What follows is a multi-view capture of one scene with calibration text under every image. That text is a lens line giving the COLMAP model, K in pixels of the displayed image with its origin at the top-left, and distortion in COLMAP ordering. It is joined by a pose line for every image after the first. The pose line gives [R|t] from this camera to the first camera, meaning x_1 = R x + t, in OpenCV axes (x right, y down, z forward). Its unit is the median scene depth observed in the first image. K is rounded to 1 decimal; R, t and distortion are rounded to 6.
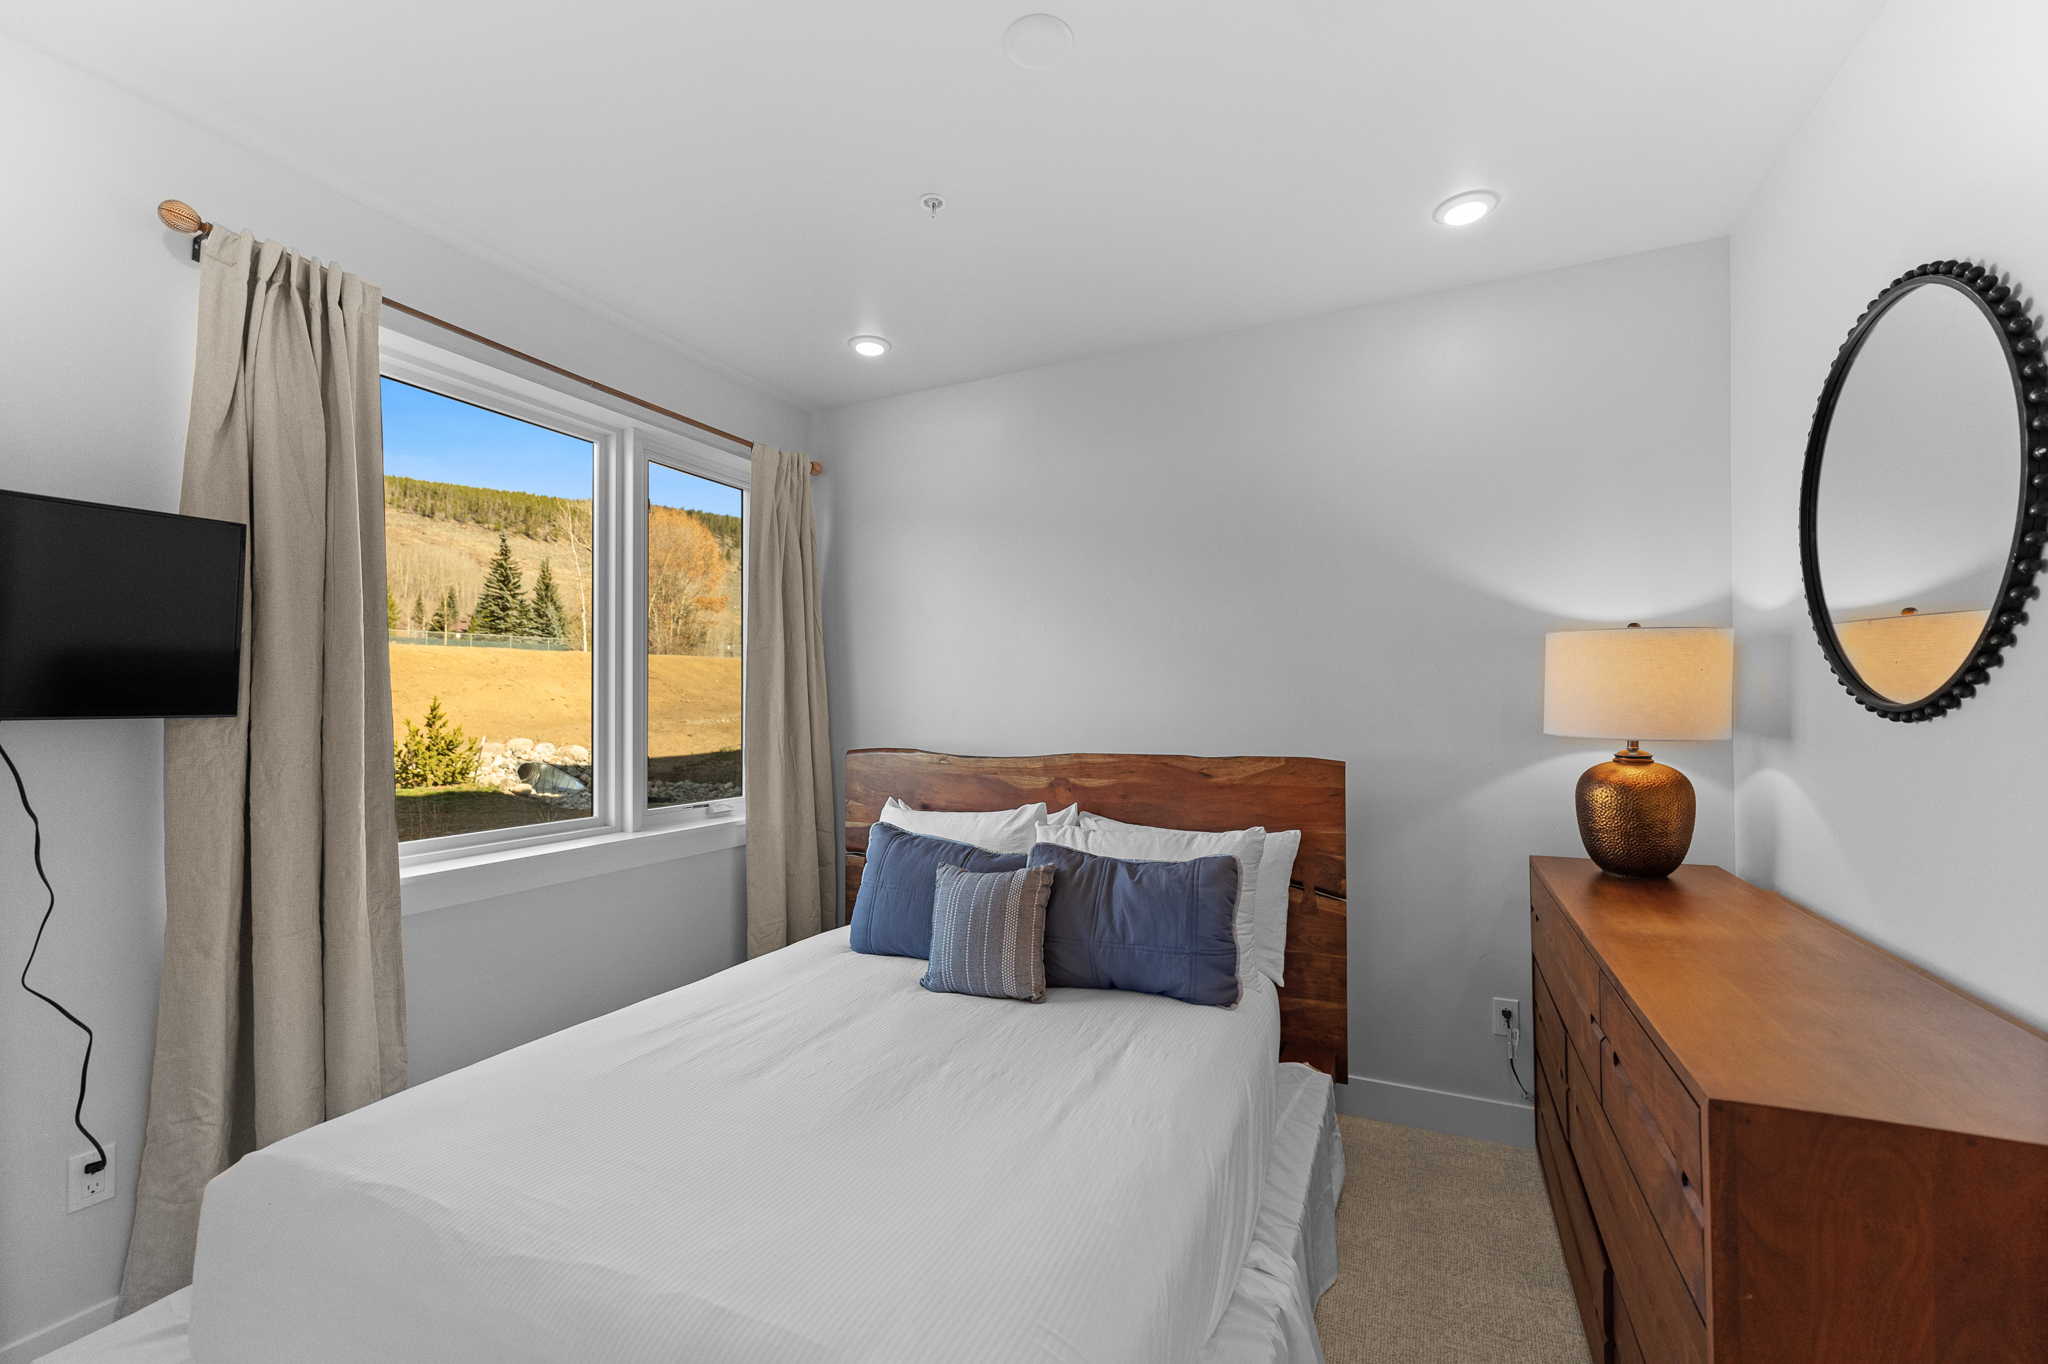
lens RADIAL K [[833.4, 0, 1024.0], [0, 833.4, 686.6], [0, 0, 1]] dist [0.000364, 0.000159]
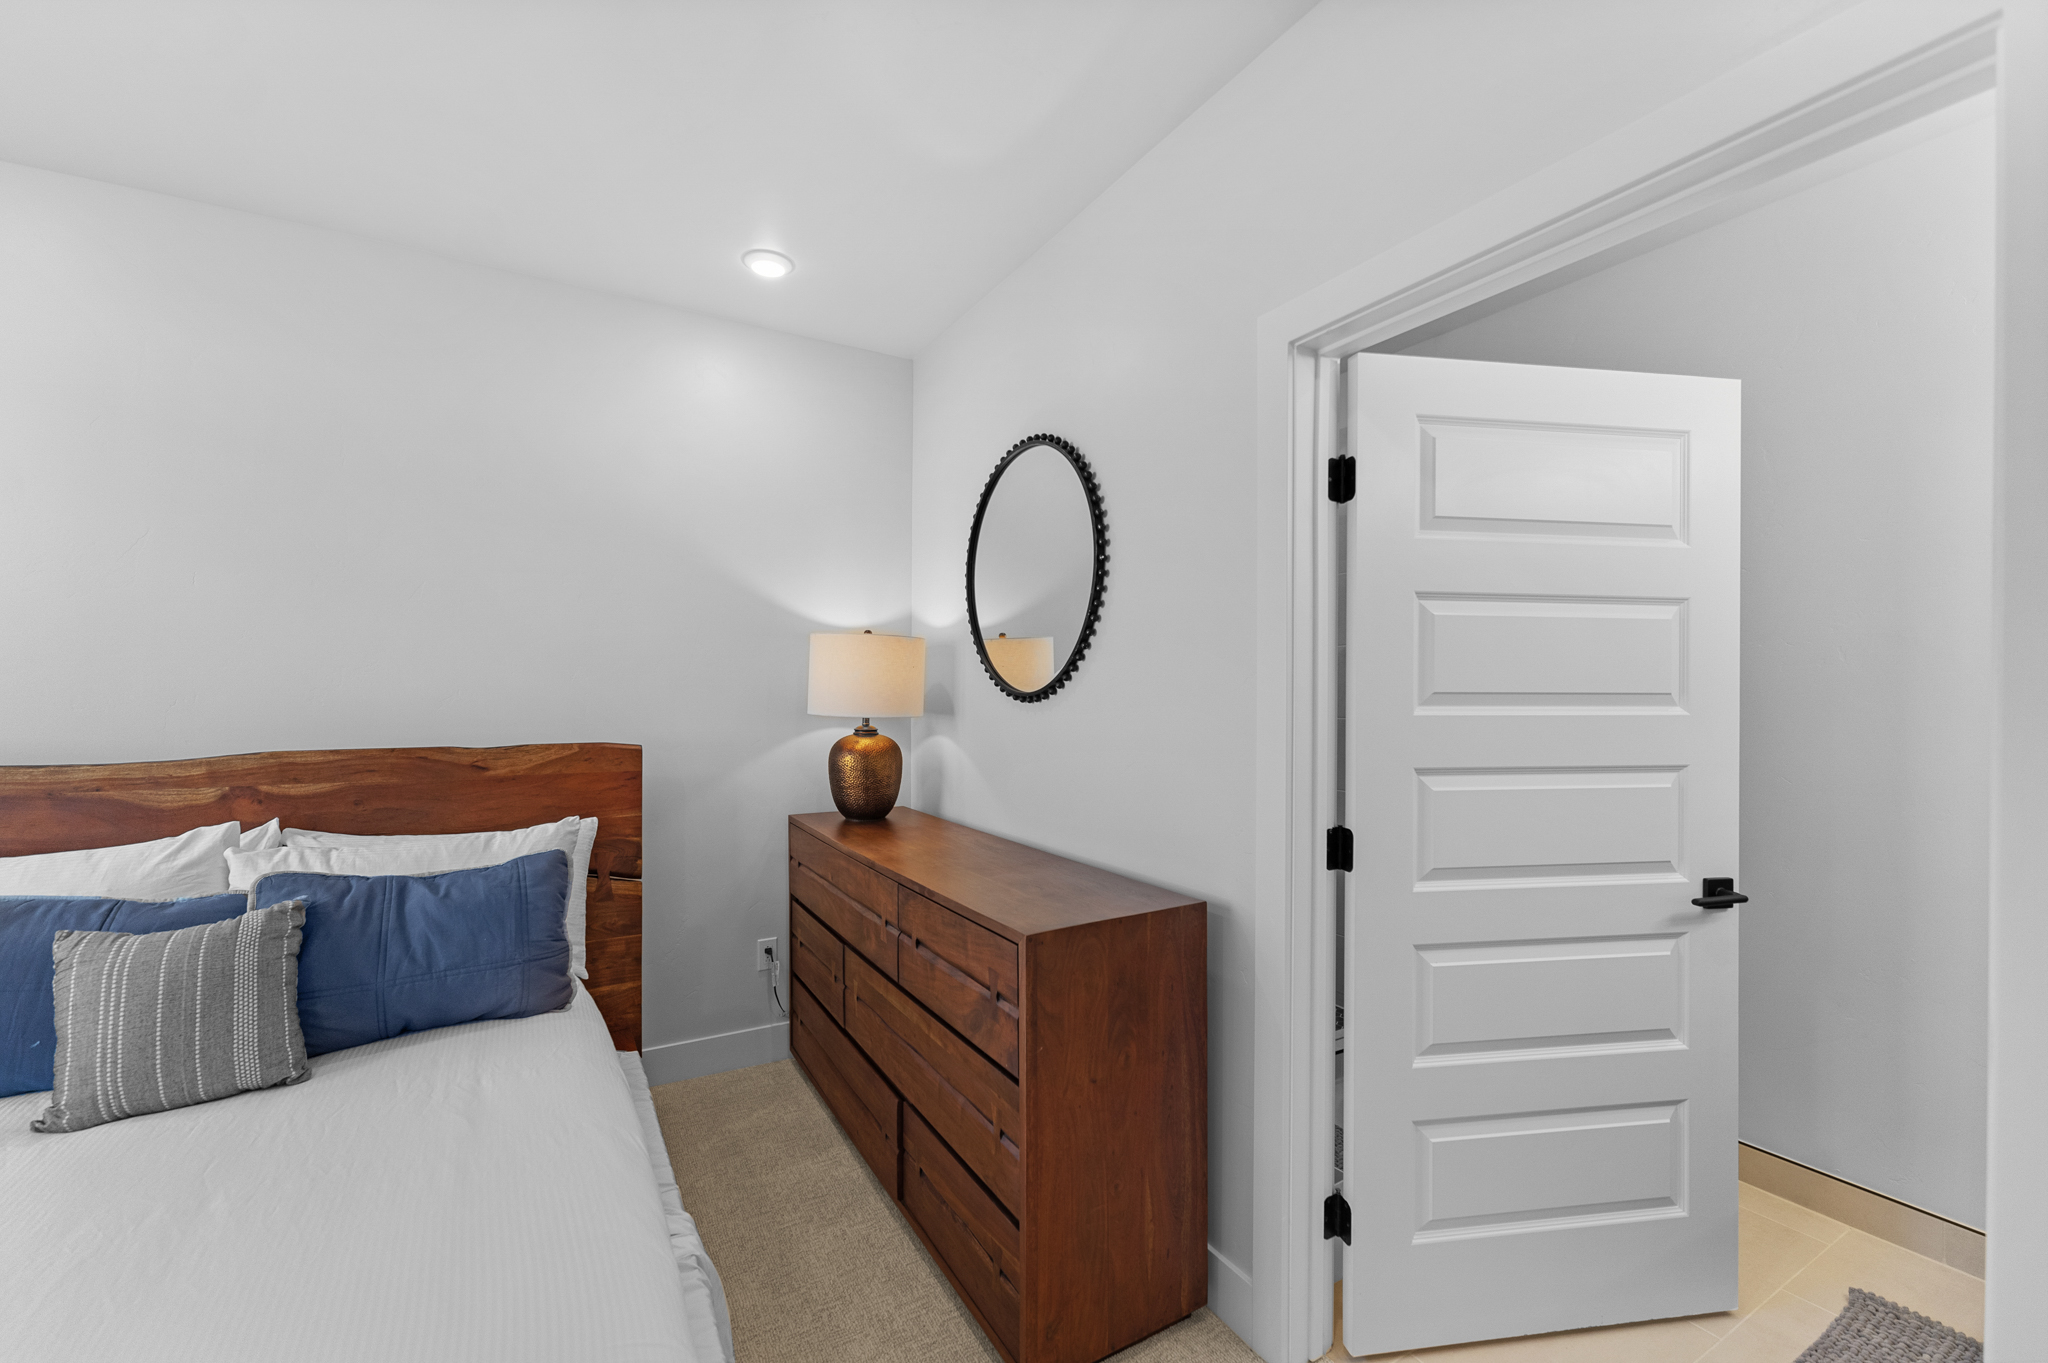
lens RADIAL K [[822.1, 0, 1021.1], [0, 822.1, 679.4], [0, 0, 1]] dist [0.001293, -0.000101]
pose [[0.575672, 0.018918, 0.817462, -0.204202], [-0.025237, 0.999667, -0.005362, 0.003267], [-0.817291, -0.017543, 0.575958, 0.042573]]
